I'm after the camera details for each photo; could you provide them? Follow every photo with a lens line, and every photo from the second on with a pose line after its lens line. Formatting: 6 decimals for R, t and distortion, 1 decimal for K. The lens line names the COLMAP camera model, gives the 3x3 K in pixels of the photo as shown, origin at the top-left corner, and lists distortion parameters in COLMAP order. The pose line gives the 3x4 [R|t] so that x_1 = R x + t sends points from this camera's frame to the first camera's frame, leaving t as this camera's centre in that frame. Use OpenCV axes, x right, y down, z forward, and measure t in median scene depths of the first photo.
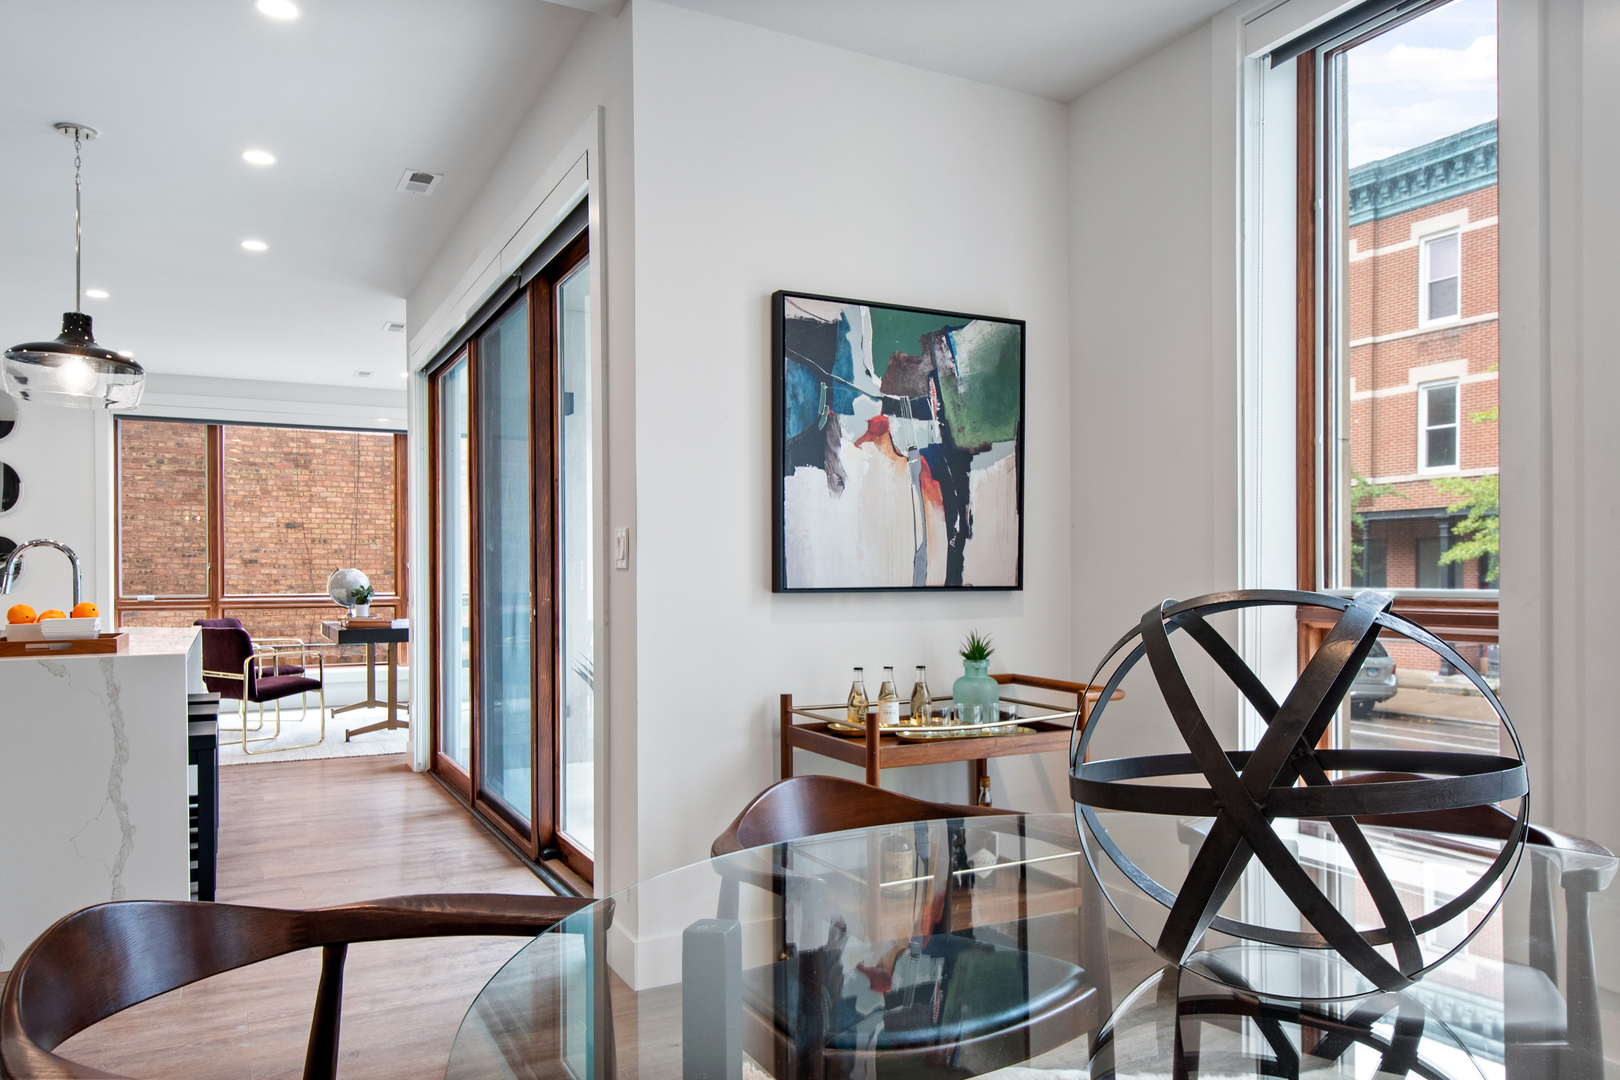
lens RADIAL K [[1131.5, 0, 812.8], [0, 1131.5, 575.3], [0, 0, 1]] dist [0.030105, -0.006587]
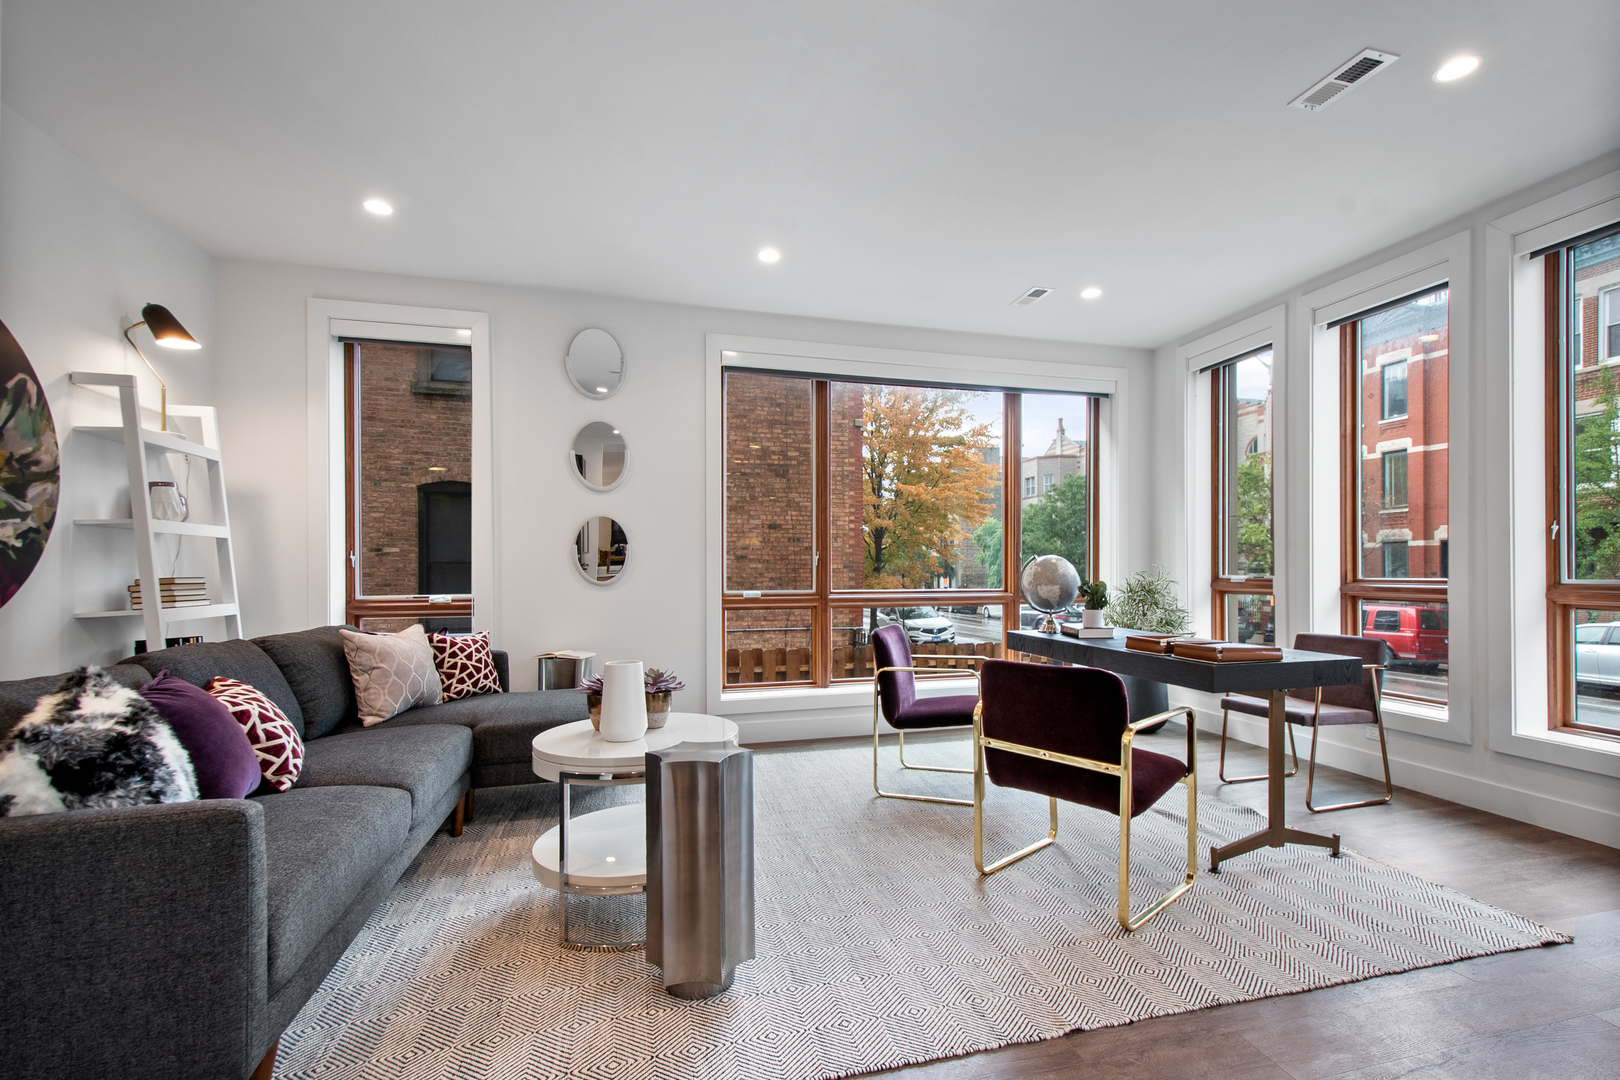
lens RADIAL K [[712.1, 0, 838.9], [0, 712.1, 568.4], [0, 0, 1]] dist [0.015432, -0.008958]
pose [[0.979528, 0.001914, -0.201298, -0.601721], [-0.002823, 0.999987, -0.004228, 0.005199], [0.201287, 0.004710, 0.979521, 0.734248]]
